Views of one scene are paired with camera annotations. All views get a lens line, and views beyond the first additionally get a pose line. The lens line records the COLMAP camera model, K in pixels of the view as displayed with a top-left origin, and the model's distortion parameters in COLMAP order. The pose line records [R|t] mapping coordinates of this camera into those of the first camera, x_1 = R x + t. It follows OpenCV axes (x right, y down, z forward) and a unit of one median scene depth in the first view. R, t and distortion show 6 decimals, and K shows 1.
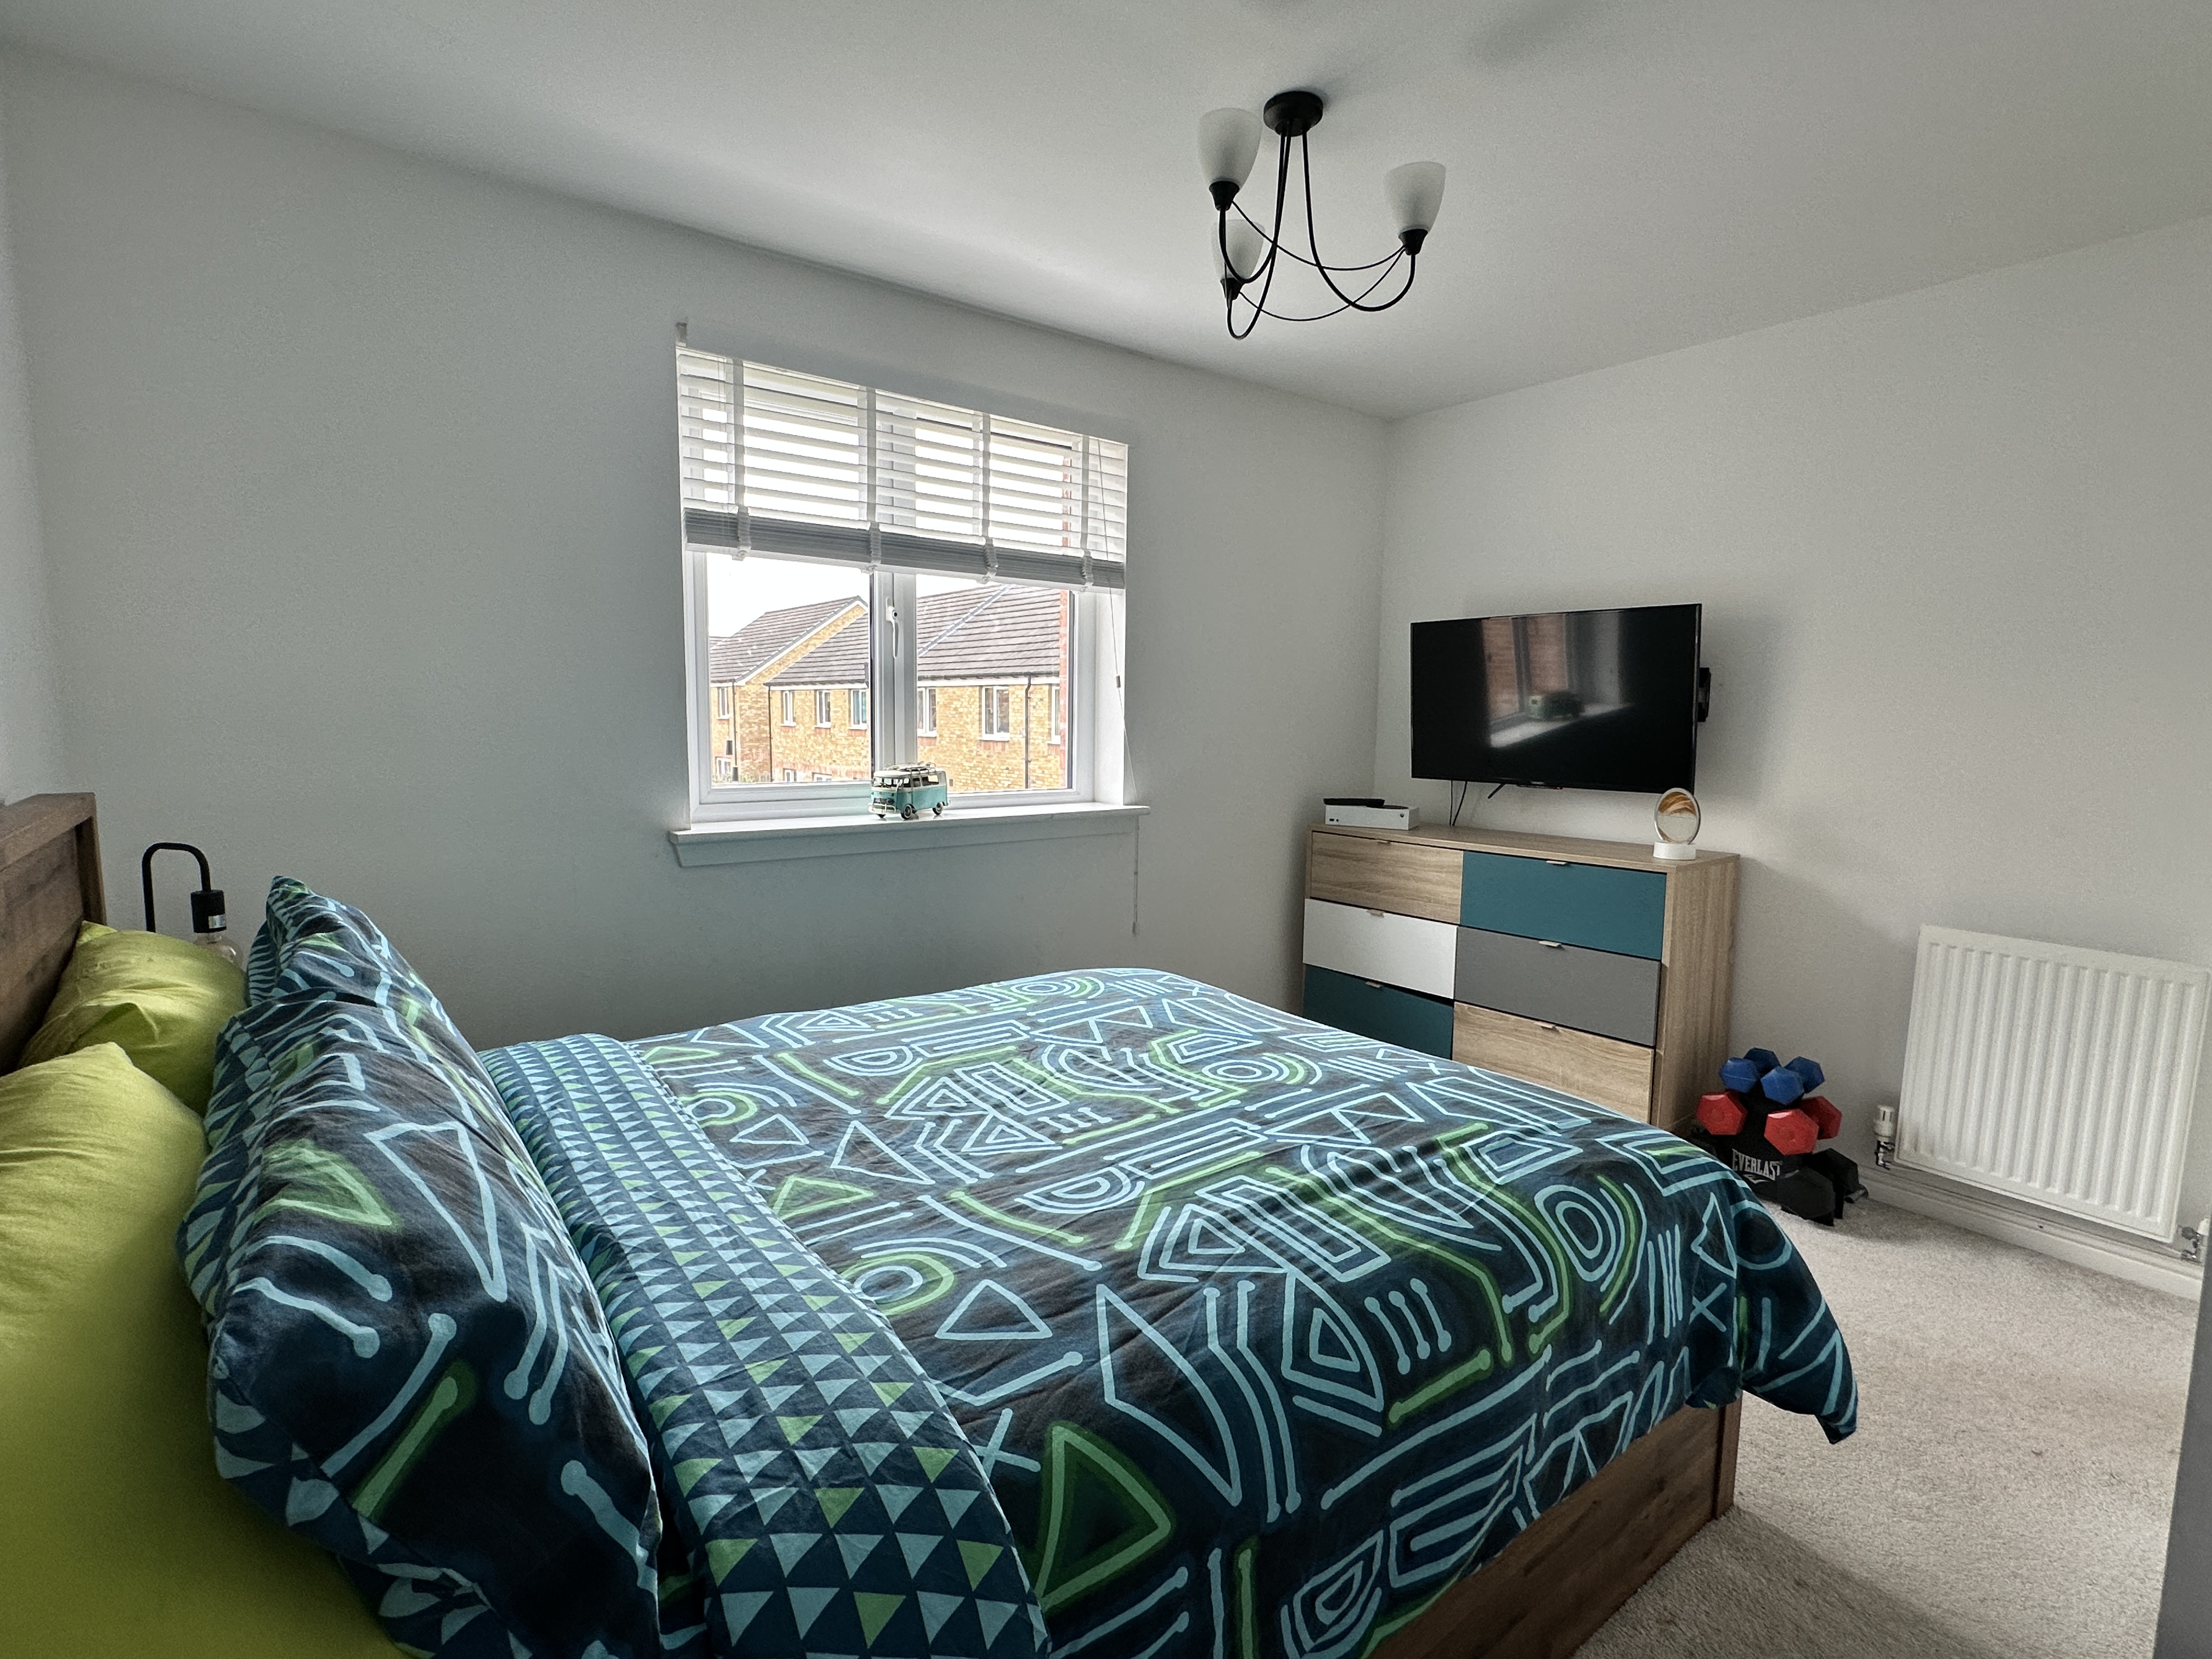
lens RADIAL K [[1098.4, 0, 1084.2], [0, 1098.4, 837.6], [0, 0, 1]] dist [-0.003017, 0.001493]
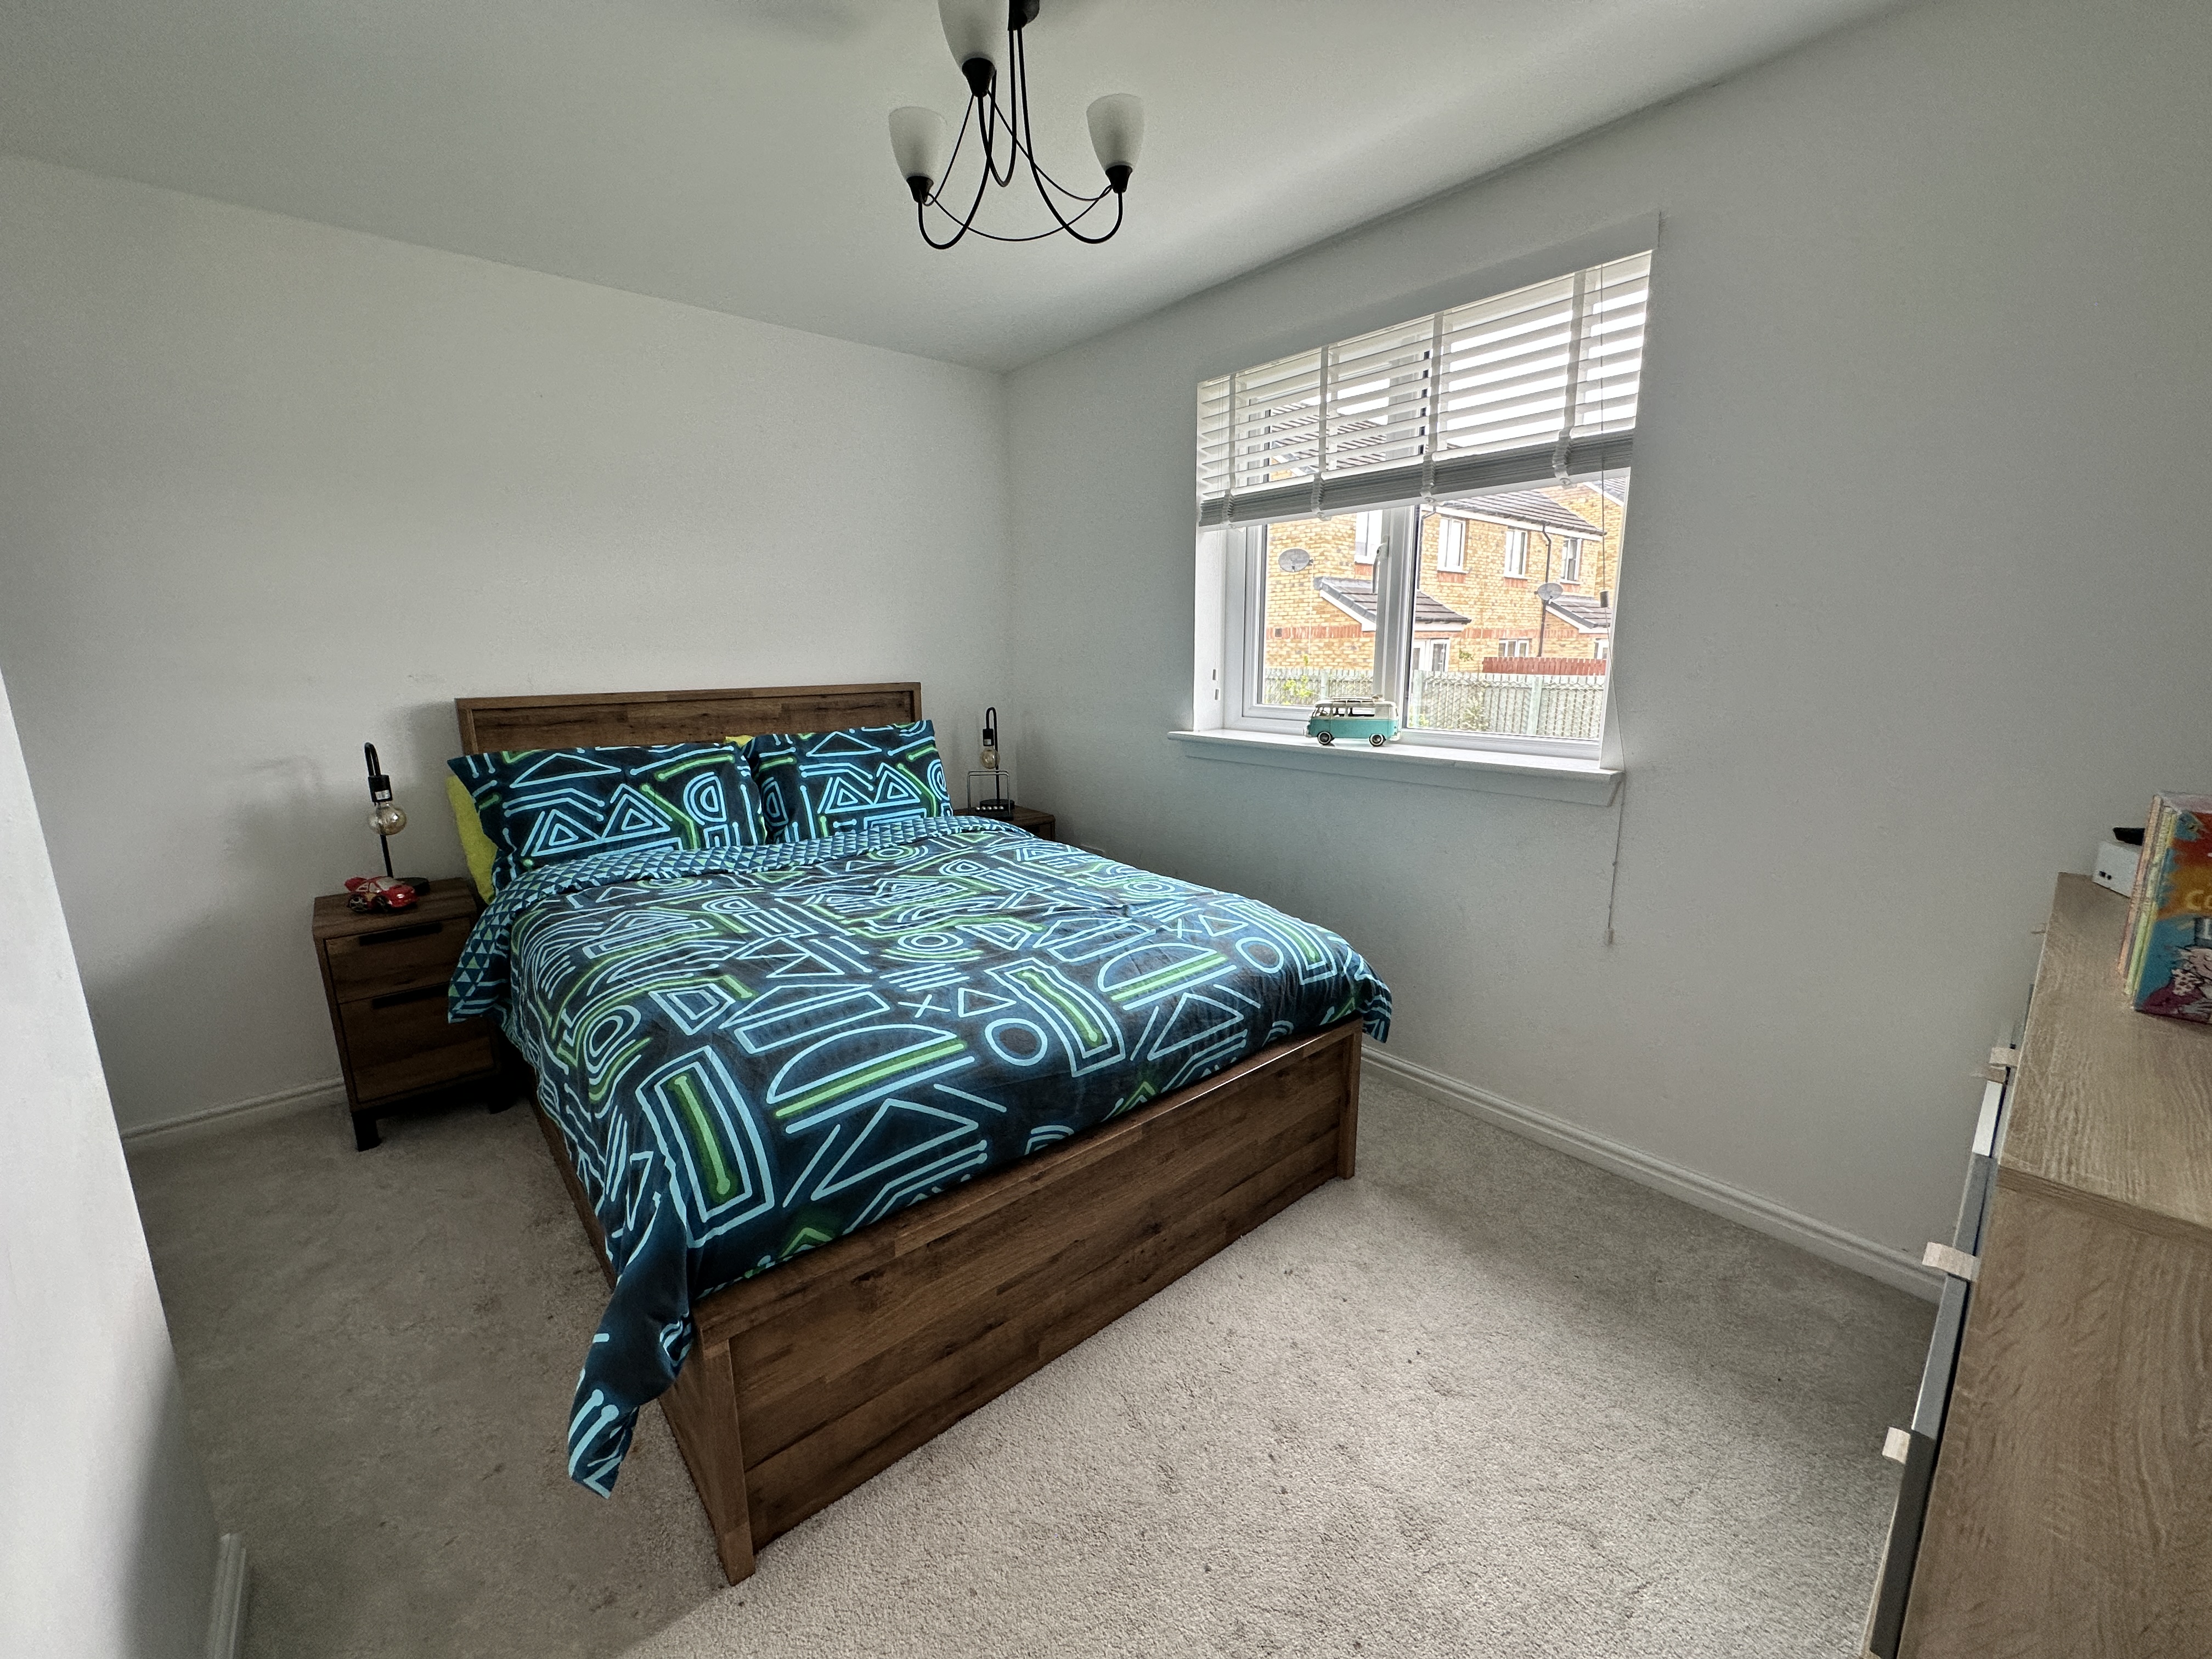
lens RADIAL K [[876.4, 0, 1091.0], [0, 876.4, 834.6], [0, 0, 1]] dist [0.000600, 0.000153]
pose [[0.051584, 0.195719, -0.979302, 1.055718], [-0.106289, 0.976114, 0.189483, -0.106118], [0.992996, 0.094314, 0.071155, 1.061737]]
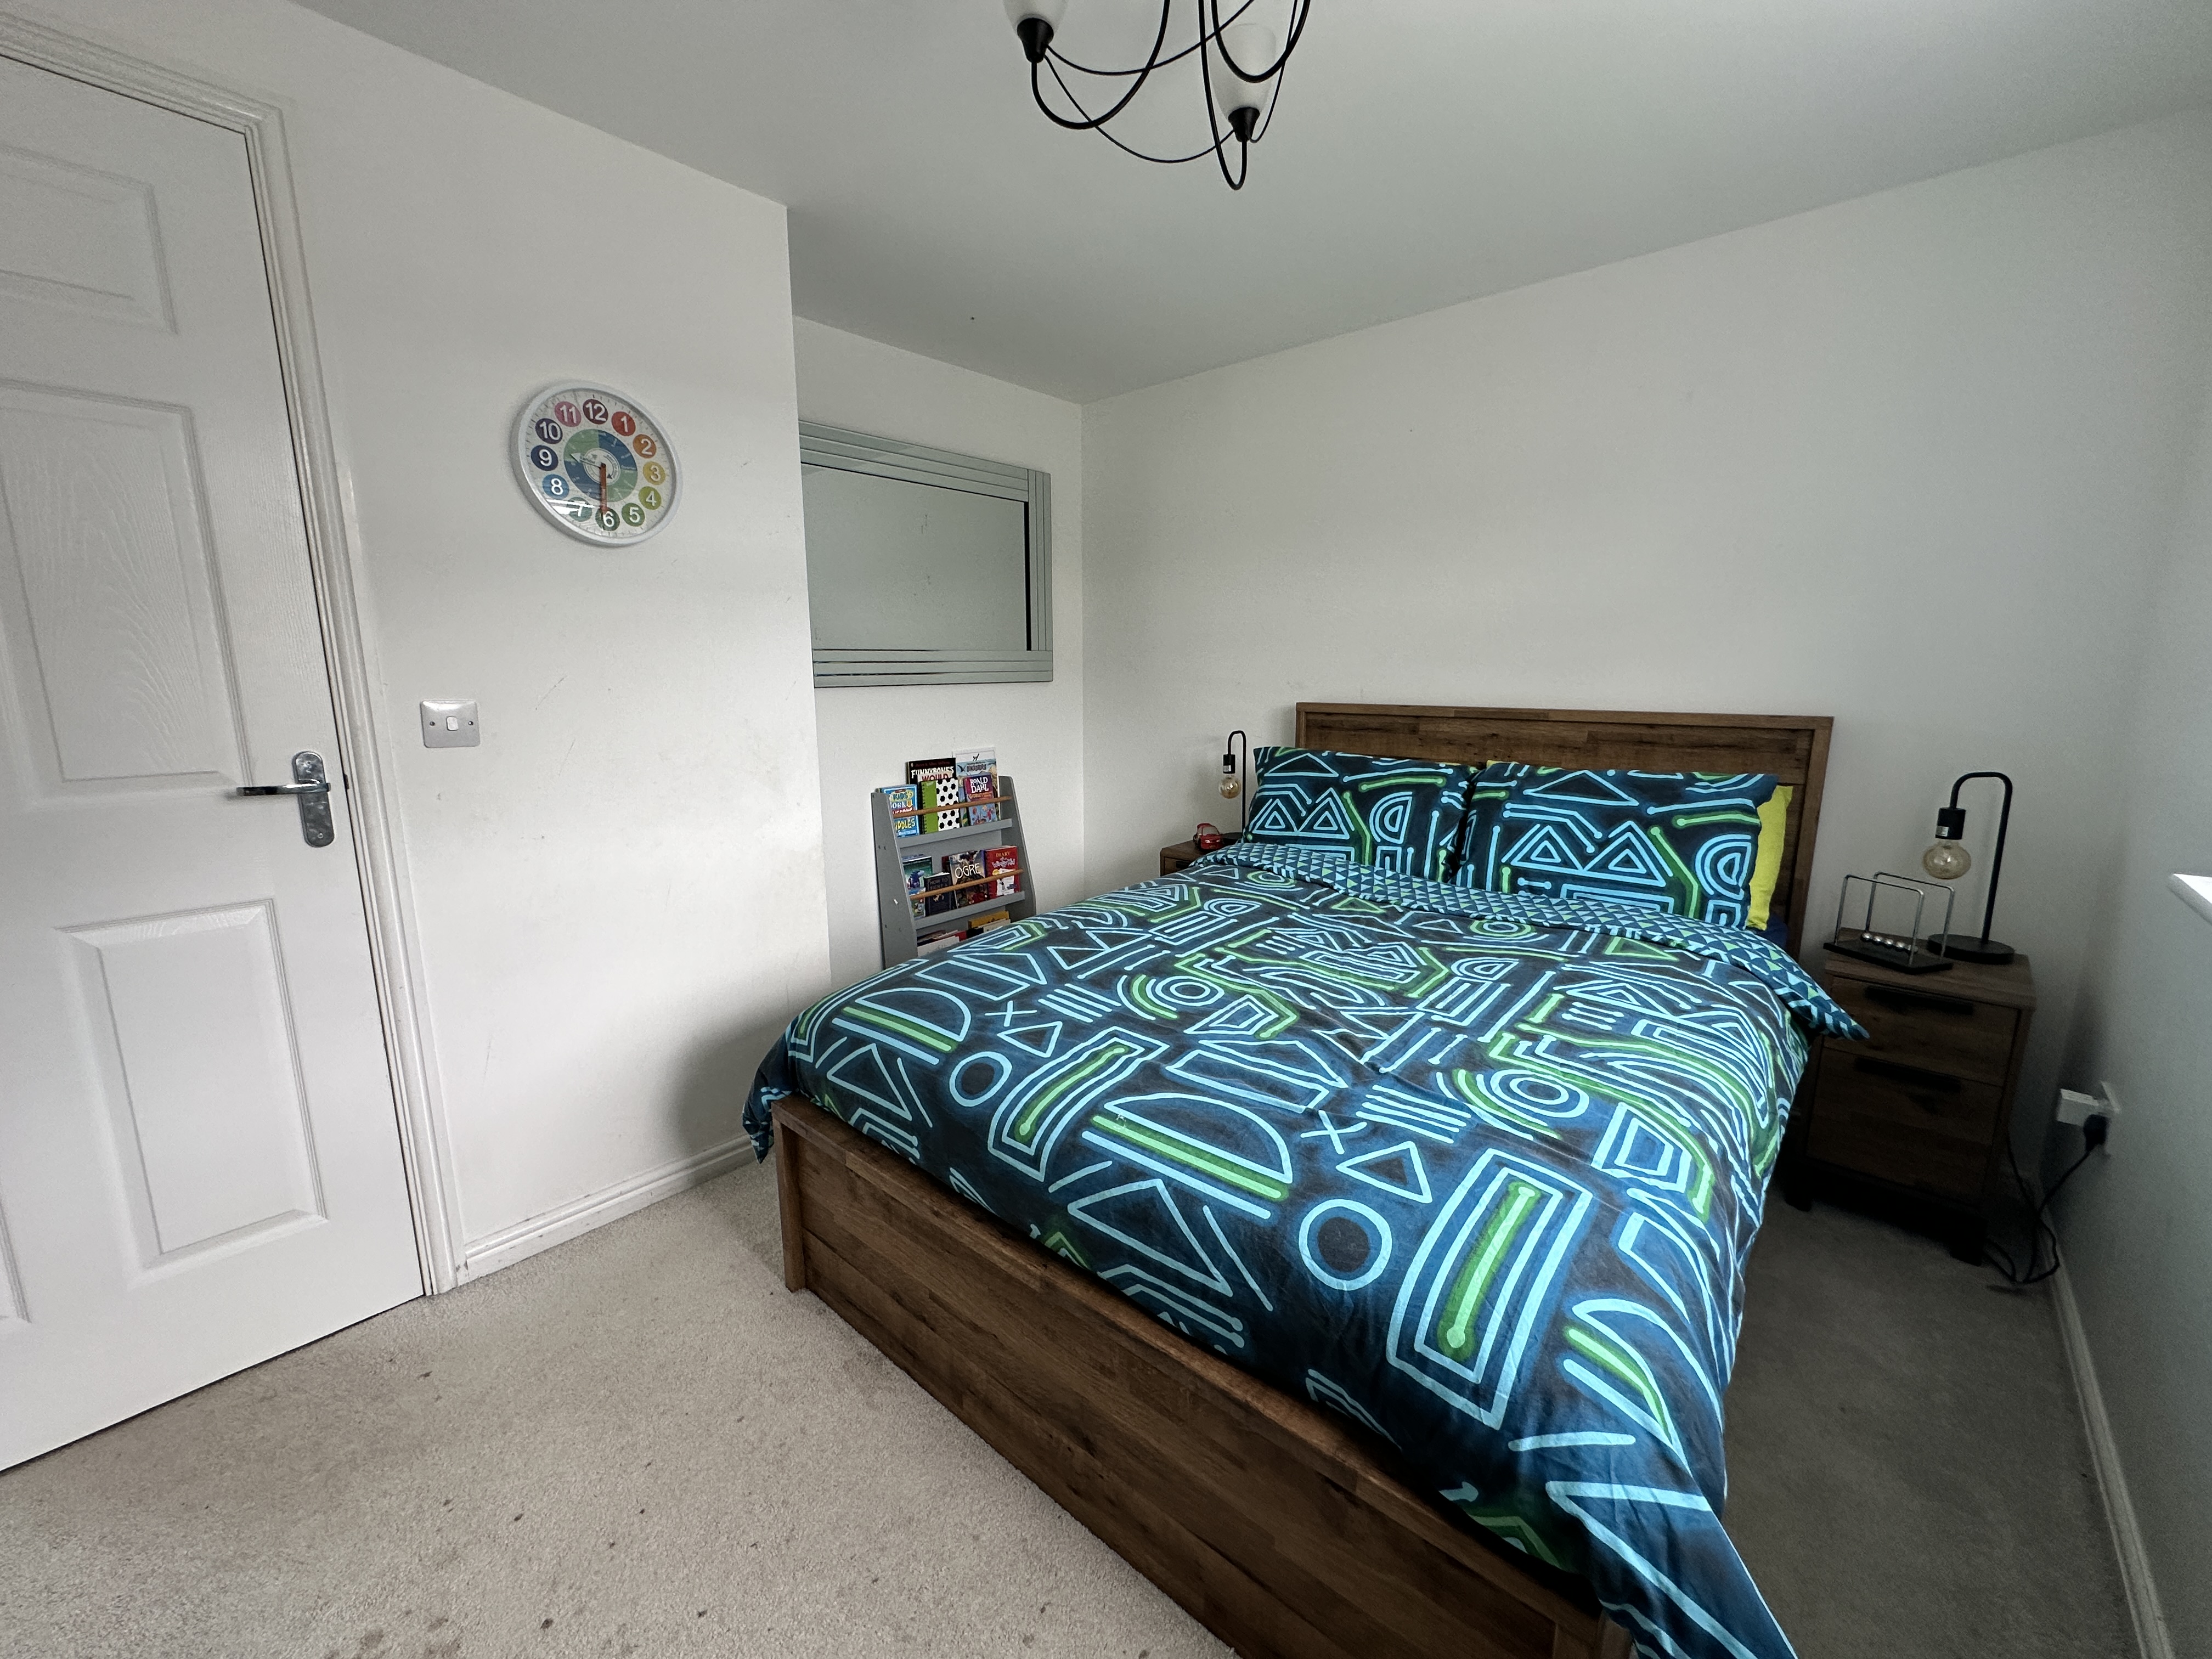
lens RADIAL K [[876.4, 0, 1107.3], [0, 876.4, 823.5], [0, 0, 1]] dist [0.000600, 0.000153]
pose [[-0.977602, 0.028206, -0.208565, 0.389713], [-0.033136, 0.957992, 0.284873, -0.192140], [0.207839, 0.285404, -0.935600, 1.704741]]
